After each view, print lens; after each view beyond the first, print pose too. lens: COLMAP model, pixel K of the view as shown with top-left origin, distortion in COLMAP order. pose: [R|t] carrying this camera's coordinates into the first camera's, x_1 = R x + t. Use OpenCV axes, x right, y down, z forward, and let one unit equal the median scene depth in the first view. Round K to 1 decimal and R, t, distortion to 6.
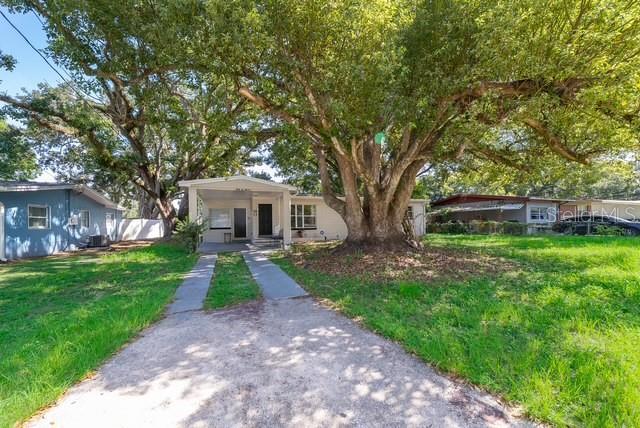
lens RADIAL K [[232.2, 0, 320.0], [0, 232.2, 214.0], [0, 0, 1]] dist [0.001006, 0.000039]
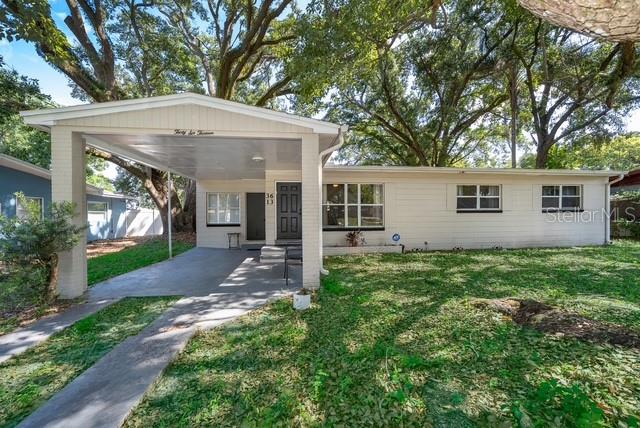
lens RADIAL K [[232.2, 0, 320.0], [0, 232.2, 214.0], [0, 0, 1]] dist [0.001006, 0.000039]
pose [[0.969872, 0.008467, -0.243467, -0.029544], [0.002025, 0.999081, 0.042811, 0.006274], [0.243606, -0.042014, 0.968964, 0.455151]]
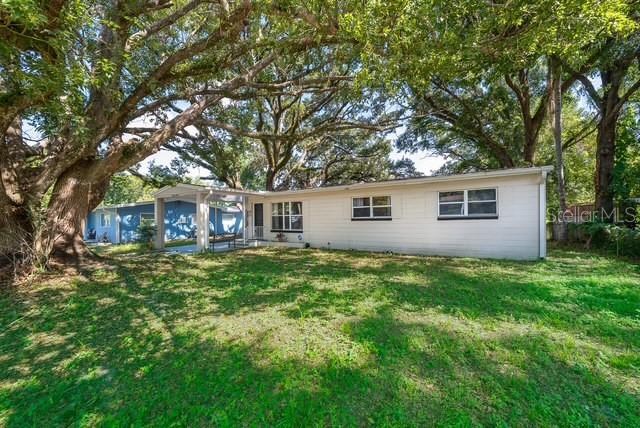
lens RADIAL K [[232.2, 0, 320.0], [0, 232.2, 214.0], [0, 0, 1]] dist [0.001006, 0.000039]
pose [[0.607147, -0.011569, -0.794505, 0.621191], [0.034944, 0.999315, 0.012152, -0.002803], [0.793821, -0.035142, 0.607136, 0.579718]]
